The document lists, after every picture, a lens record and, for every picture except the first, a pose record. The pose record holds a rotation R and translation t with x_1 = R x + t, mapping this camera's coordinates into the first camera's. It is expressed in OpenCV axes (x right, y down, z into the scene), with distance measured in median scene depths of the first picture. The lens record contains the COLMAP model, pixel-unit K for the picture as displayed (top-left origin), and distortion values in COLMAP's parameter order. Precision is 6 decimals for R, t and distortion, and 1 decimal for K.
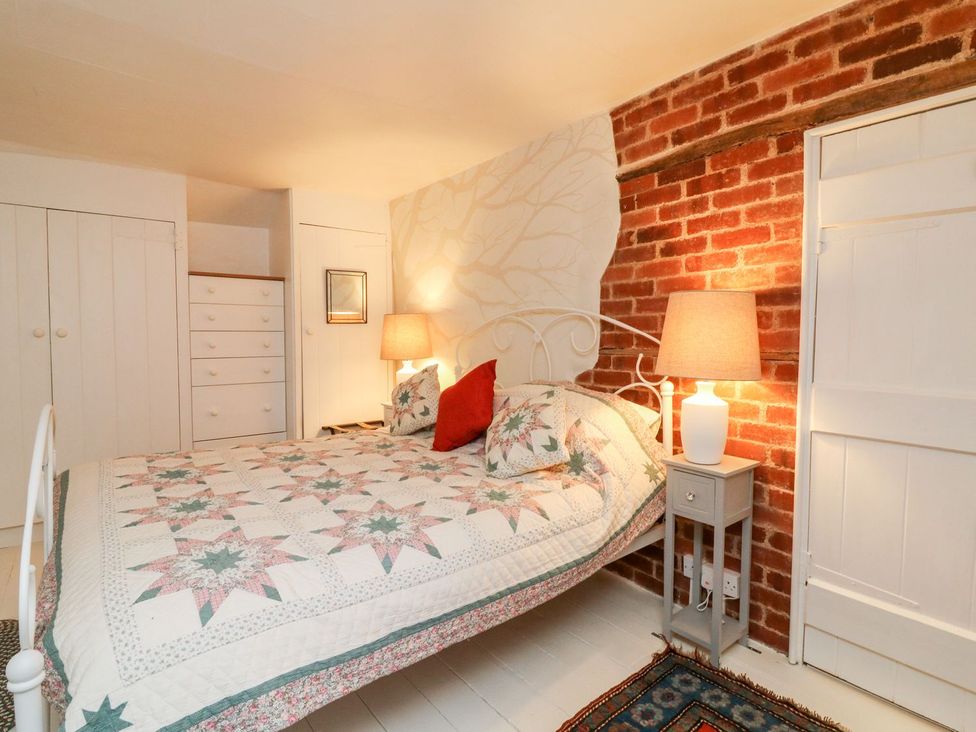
lens RADIAL K [[525.4, 0, 487.9], [0, 525.4, 361.6], [0, 0, 1]] dist [-0.005176, -0.002200]
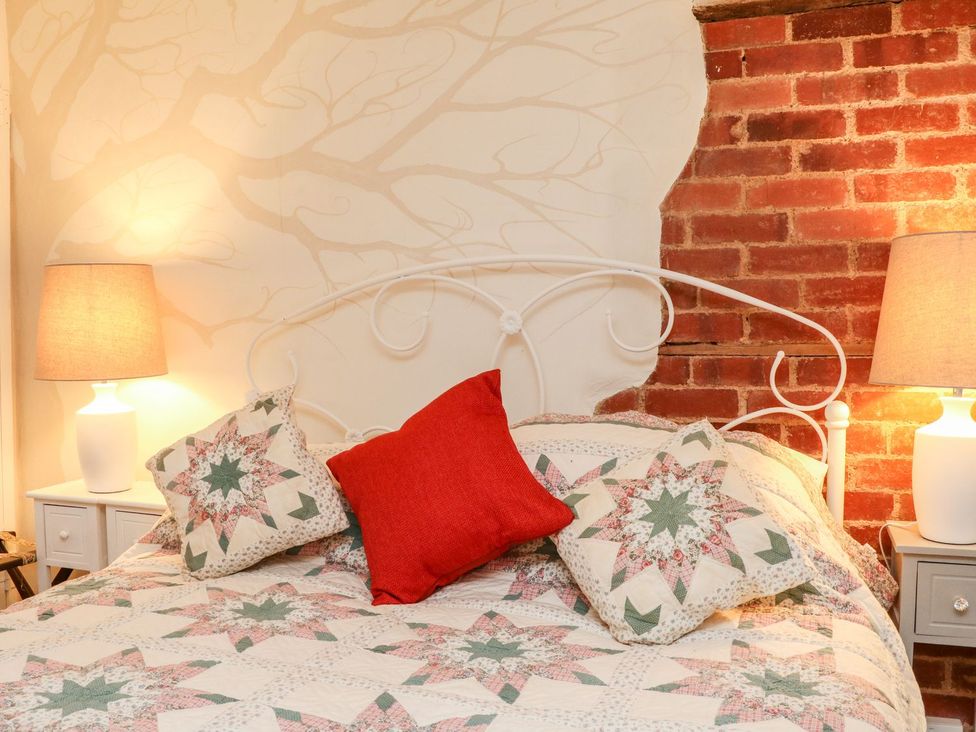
lens RADIAL K [[923.7, 0, 489.5], [0, 923.7, 364.4], [0, 0, 1]] dist [-0.092144, 0.000000]
pose [[0.829676, -0.016714, 0.557994, -0.445927], [0.027691, 0.999553, -0.011233, 0.000027], [-0.557557, 0.024771, 0.829769, 0.404562]]
